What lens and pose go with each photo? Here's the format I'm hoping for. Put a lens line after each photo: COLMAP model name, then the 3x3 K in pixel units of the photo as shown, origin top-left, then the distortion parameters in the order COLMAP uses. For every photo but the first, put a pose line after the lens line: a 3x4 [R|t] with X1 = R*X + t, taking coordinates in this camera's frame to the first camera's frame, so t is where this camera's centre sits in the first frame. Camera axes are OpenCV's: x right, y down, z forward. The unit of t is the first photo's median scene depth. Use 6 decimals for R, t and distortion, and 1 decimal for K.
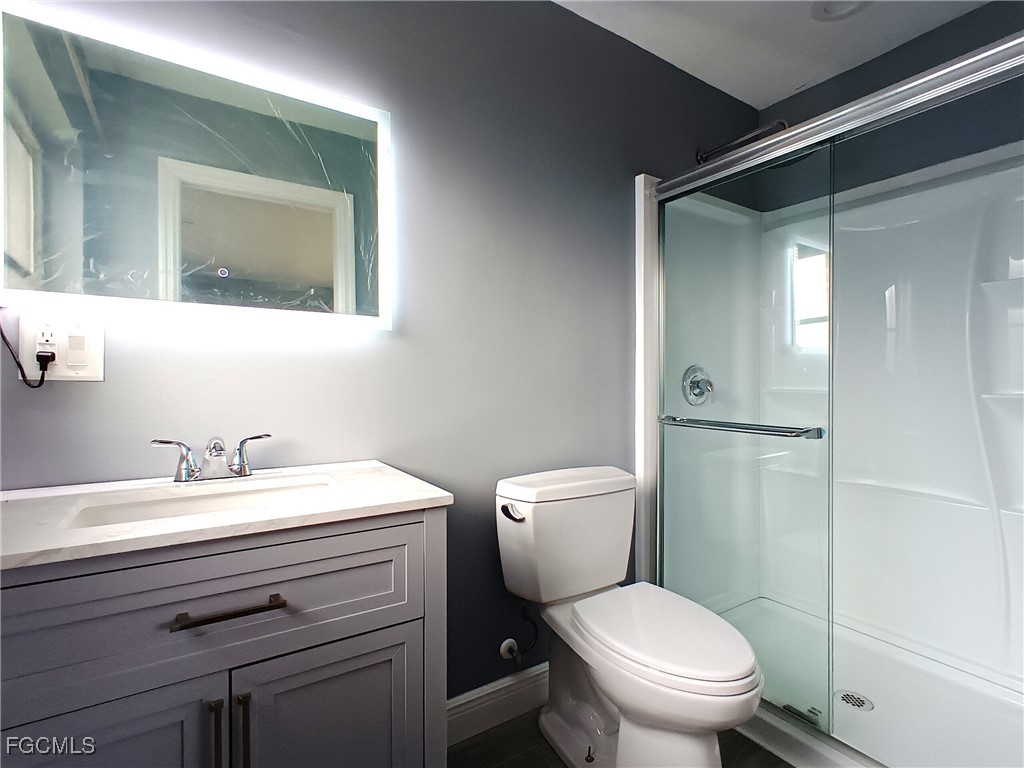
lens RADIAL K [[503.0, 0, 512.0], [0, 503.0, 381.5], [0, 0, 1]] dist [0.001175, 0.001820]
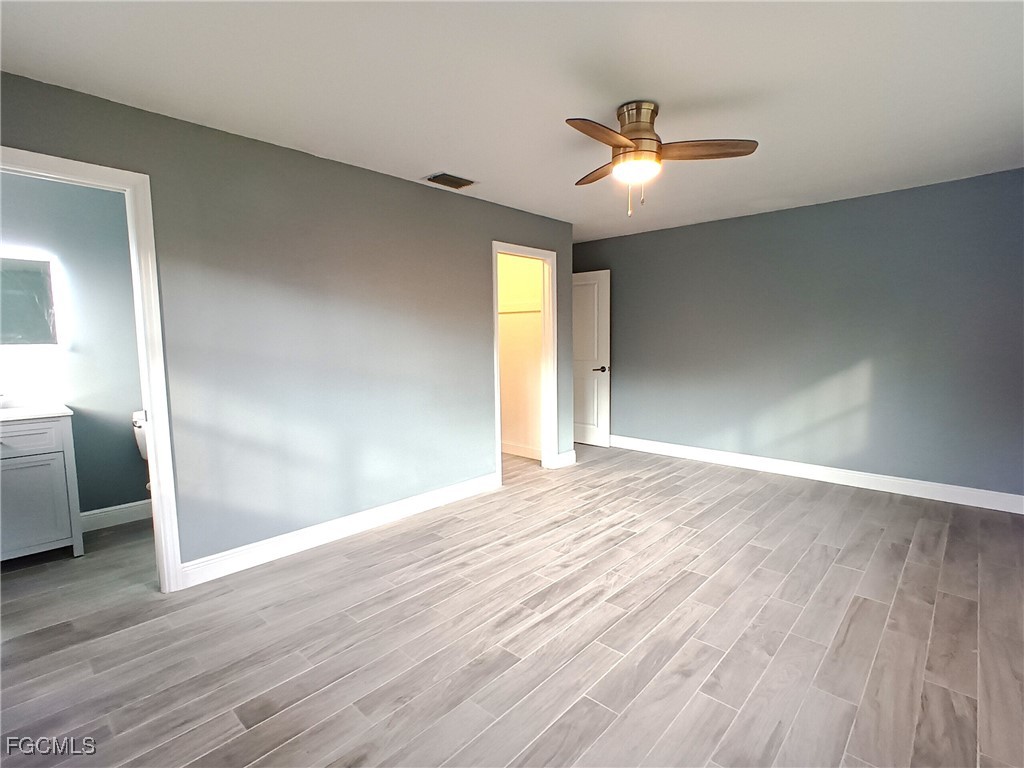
lens RADIAL K [[503.0, 0, 514.0], [0, 503.0, 385.0], [0, 0, 1]] dist [0.001175, 0.001820]
pose [[0.967449, -0.031012, 0.251158, 1.695953], [0.009505, 0.996215, 0.086397, -0.171543], [-0.252887, -0.081197, 0.964082, -2.588054]]
